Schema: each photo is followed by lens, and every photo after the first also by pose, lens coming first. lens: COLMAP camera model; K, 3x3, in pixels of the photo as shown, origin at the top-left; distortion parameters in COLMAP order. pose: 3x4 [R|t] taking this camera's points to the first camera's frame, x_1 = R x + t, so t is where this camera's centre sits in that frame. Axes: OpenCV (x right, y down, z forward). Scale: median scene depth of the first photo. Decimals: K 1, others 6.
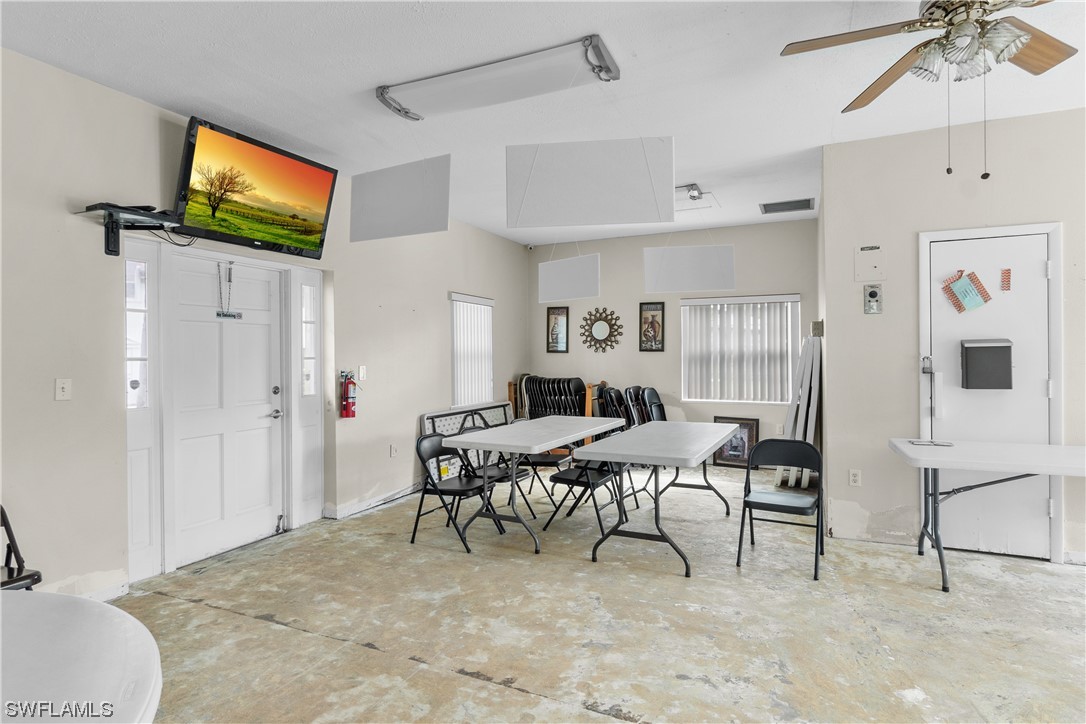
lens RADIAL K [[552.4, 0, 554.1], [0, 552.4, 353.0], [0, 0, 1]] dist [-0.000594, 0.001297]
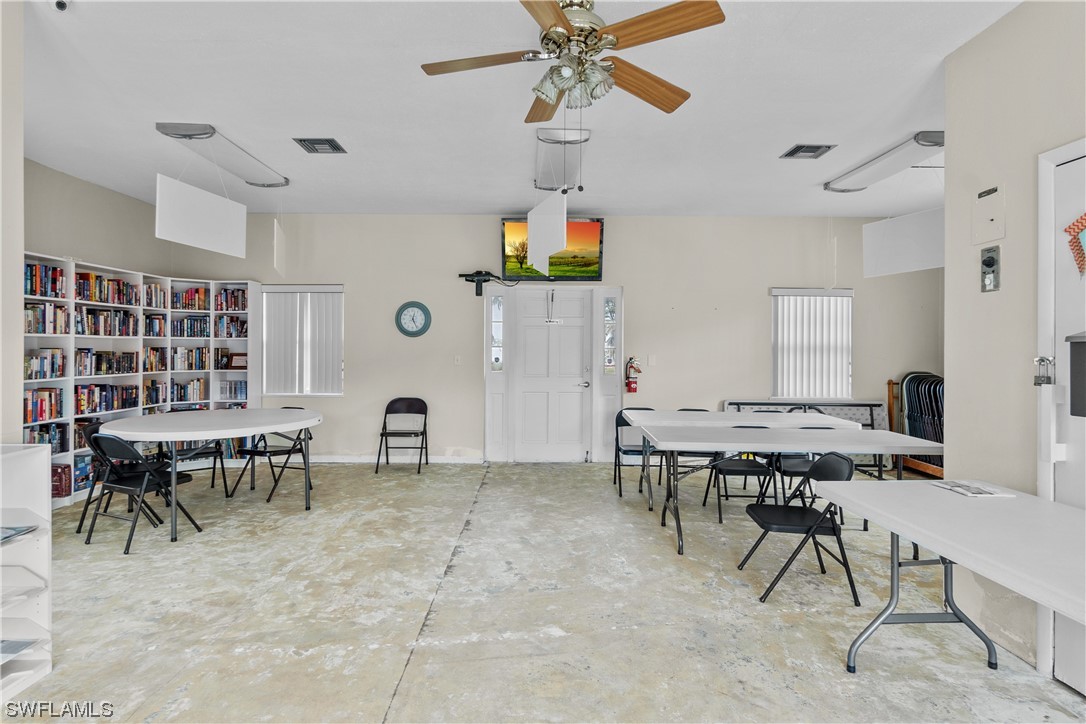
lens RADIAL K [[552.4, 0, 554.1], [0, 552.4, 353.0], [0, 0, 1]] dist [-0.000594, 0.001297]
pose [[0.468880, 0.020545, -0.883023, 1.038655], [-0.008443, 0.999788, 0.018778, -0.007232], [0.883221, -0.001349, 0.468954, 0.264708]]
